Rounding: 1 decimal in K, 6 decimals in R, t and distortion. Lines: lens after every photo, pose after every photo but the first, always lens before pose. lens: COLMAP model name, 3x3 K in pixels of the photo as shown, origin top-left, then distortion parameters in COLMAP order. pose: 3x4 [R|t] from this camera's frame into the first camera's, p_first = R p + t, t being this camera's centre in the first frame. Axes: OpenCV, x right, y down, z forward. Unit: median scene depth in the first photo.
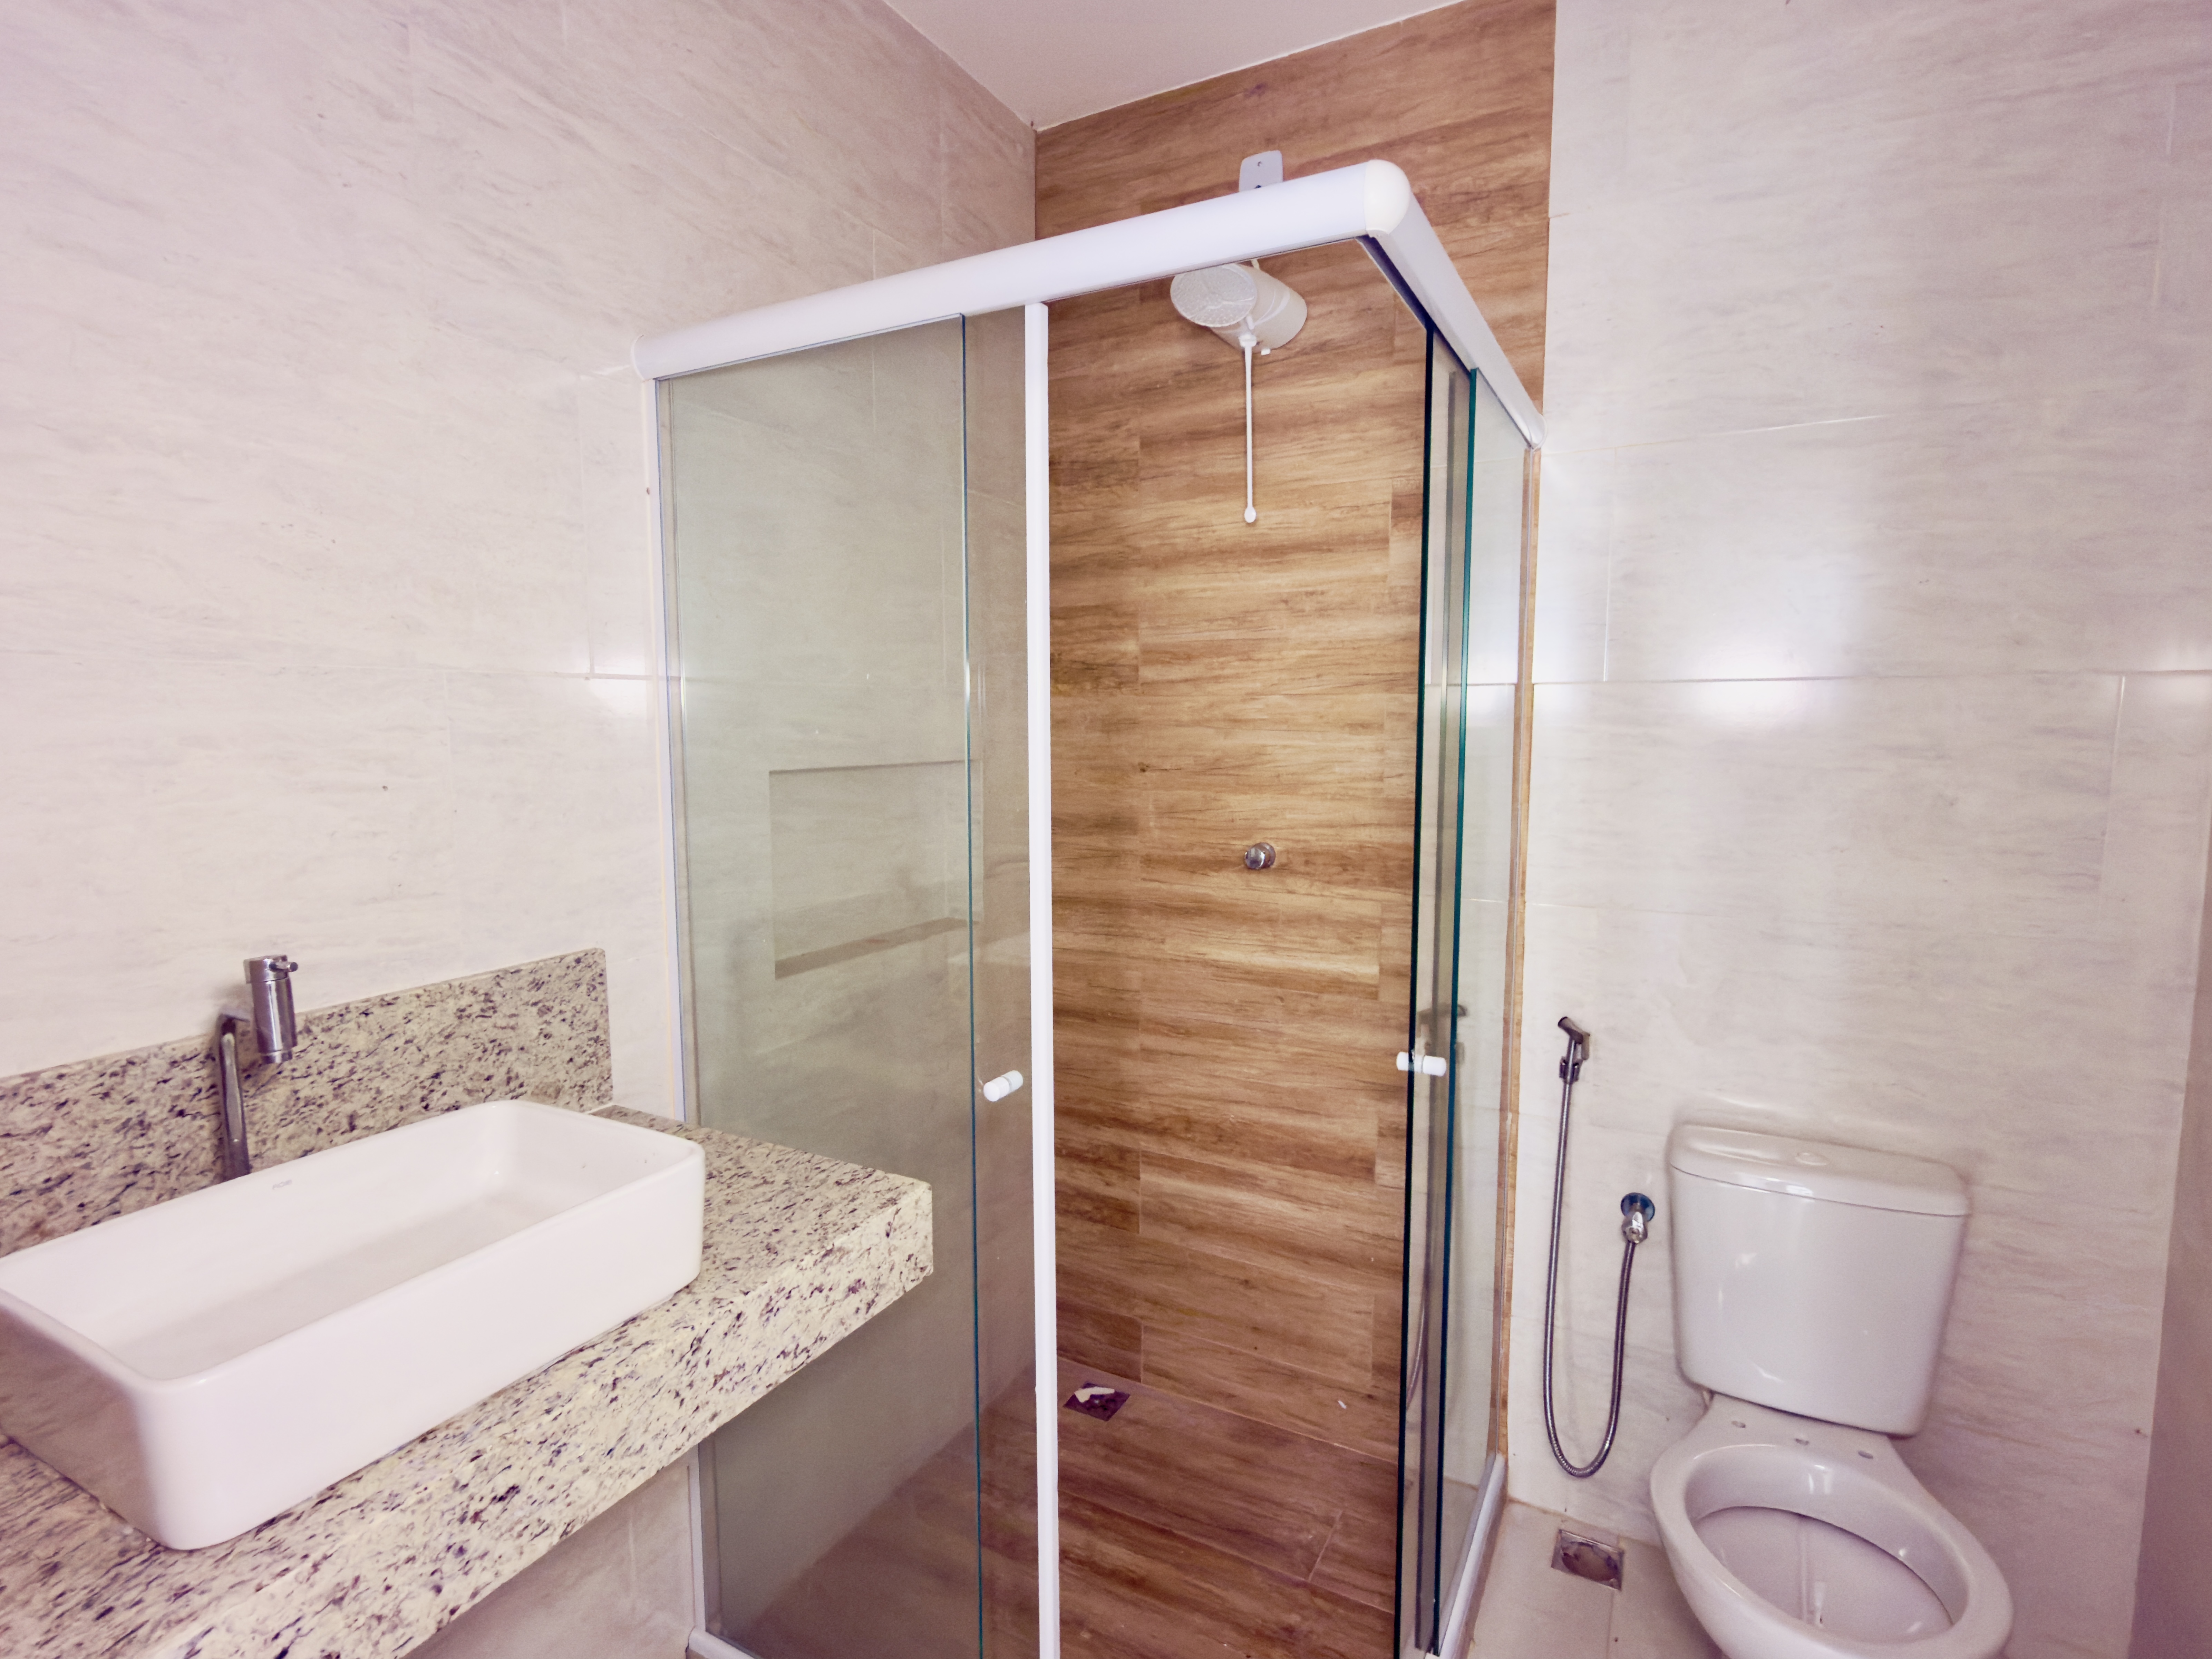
lens RADIAL K [[1103.7, 0, 1105.2], [0, 1103.7, 834.8], [0, 0, 1]] dist [0.001105, -0.000582]
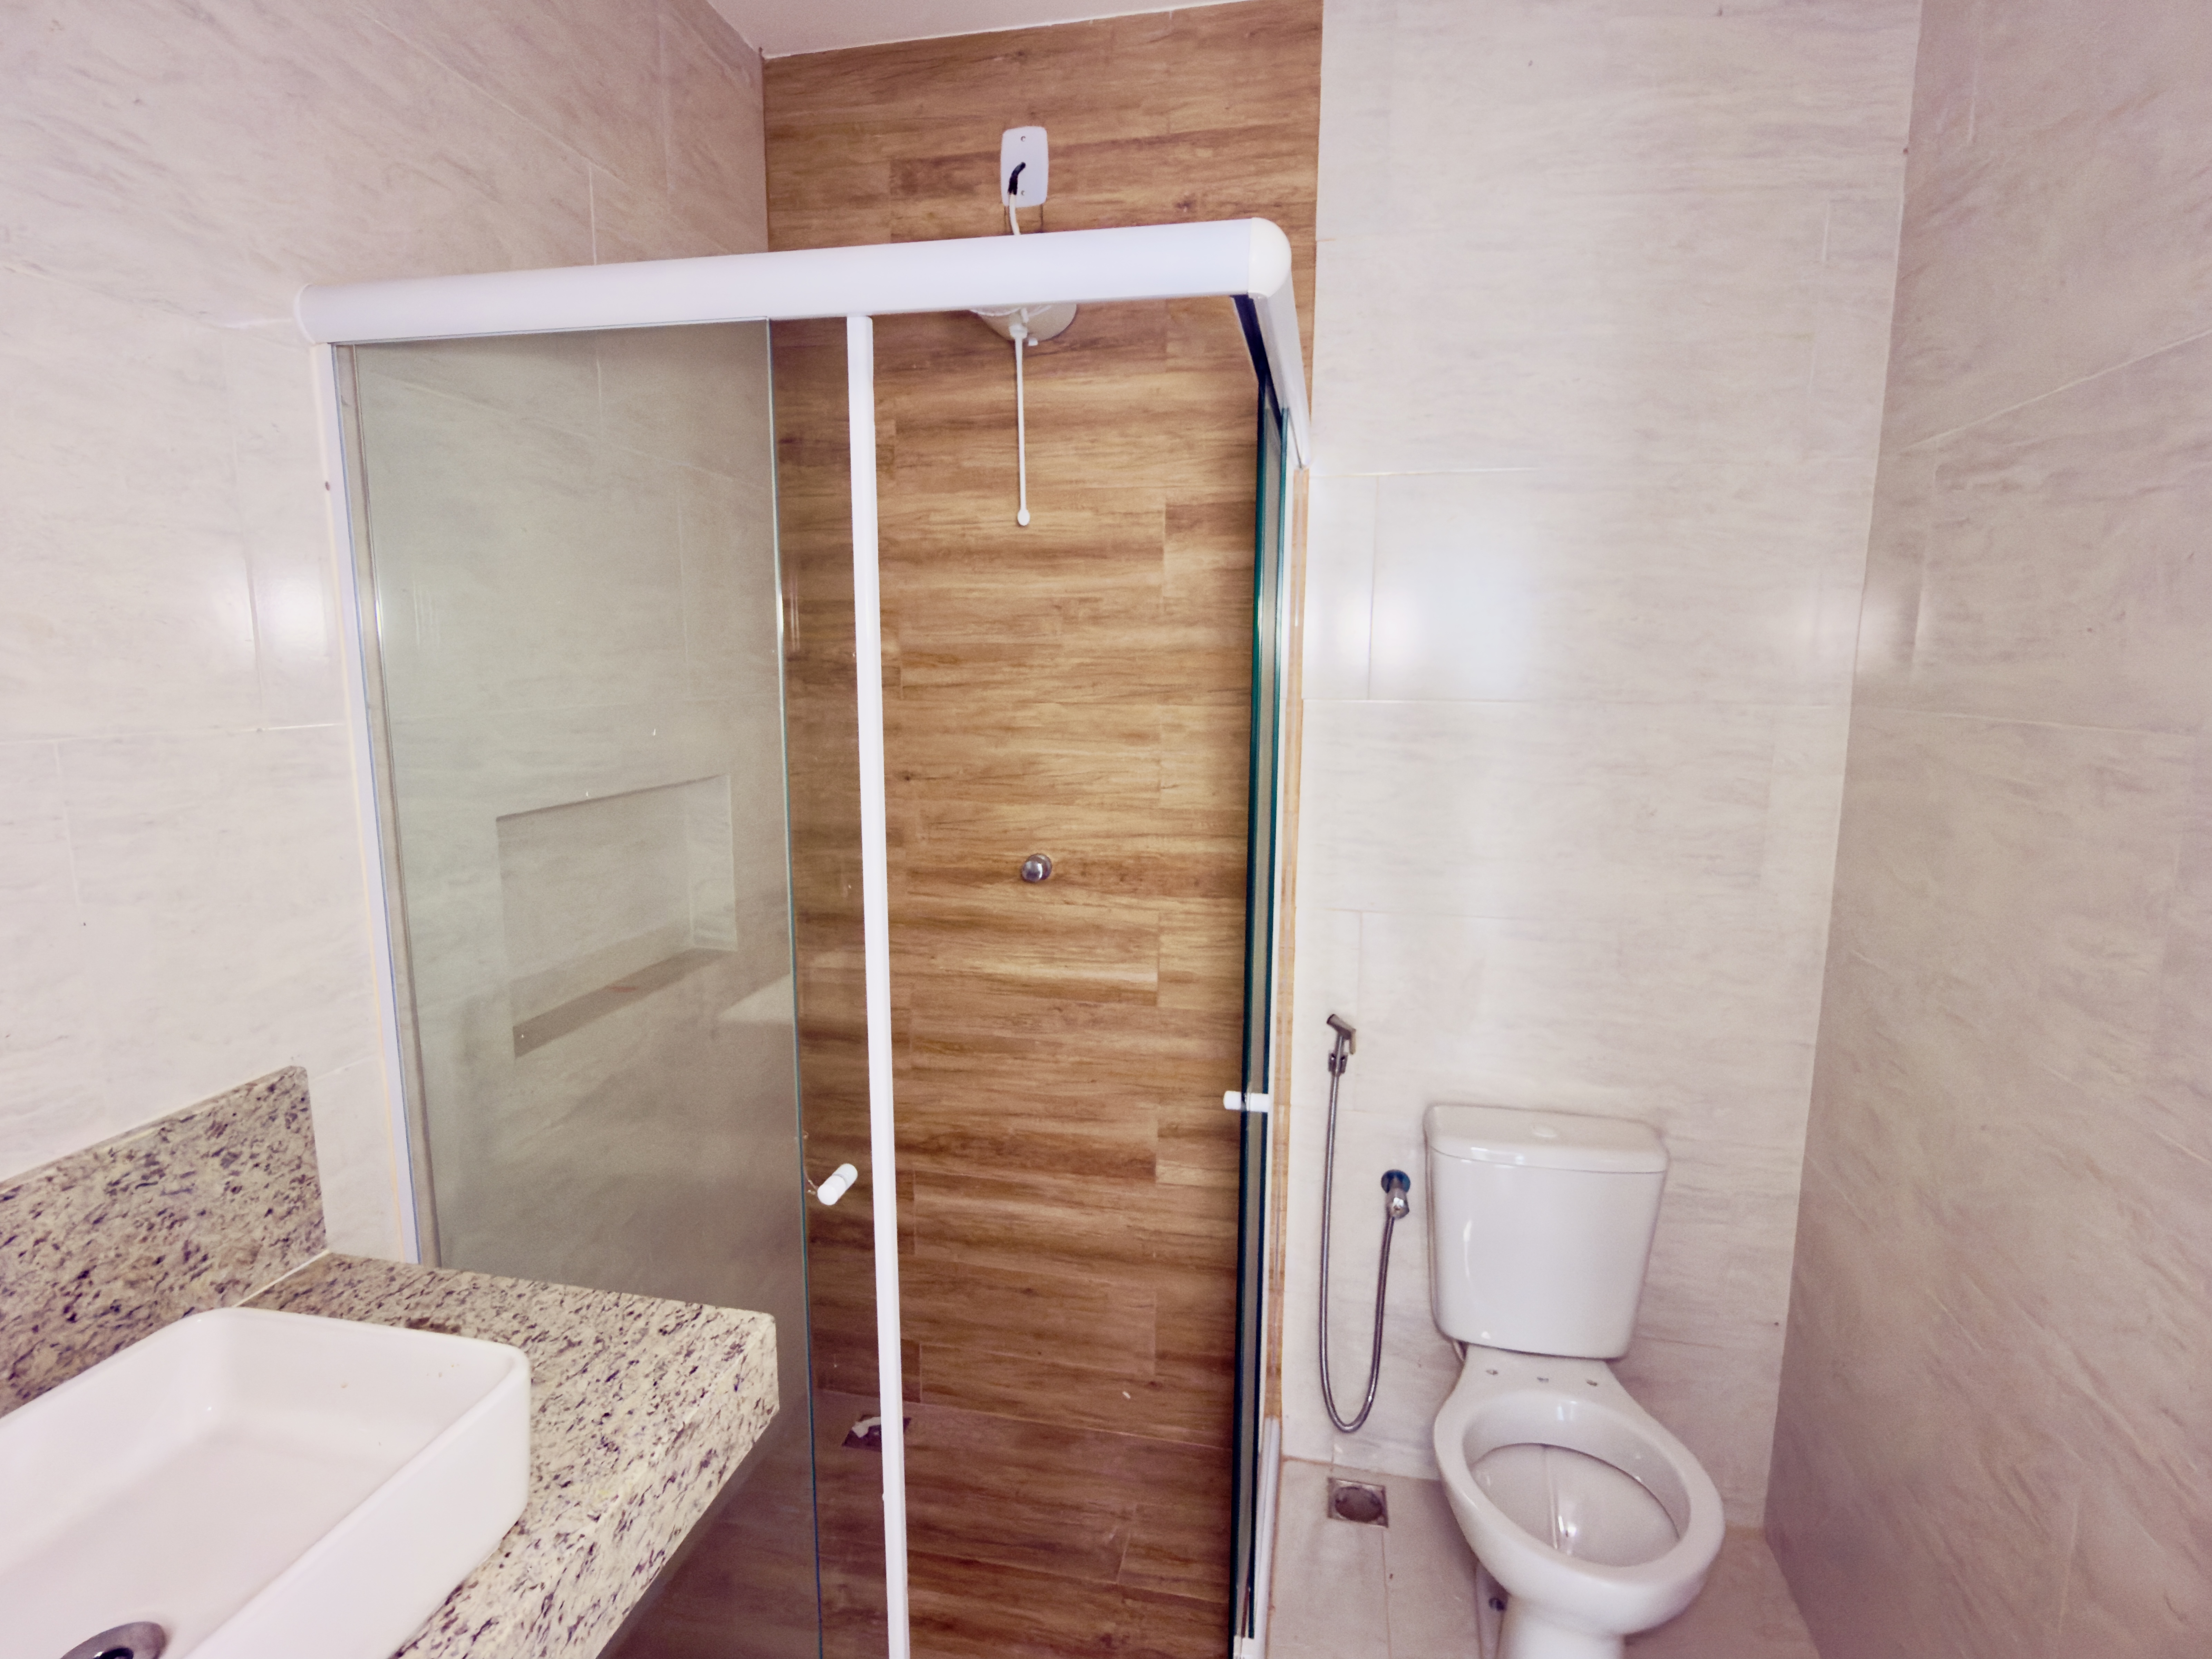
lens RADIAL K [[1103.7, 0, 1105.2], [0, 1103.7, 834.8], [0, 0, 1]] dist [0.001105, -0.000582]
pose [[0.958356, -0.037506, 0.283104, -0.089512], [0.022229, 0.998128, 0.056983, -0.074685], [-0.284711, -0.048317, 0.957395, 0.056489]]
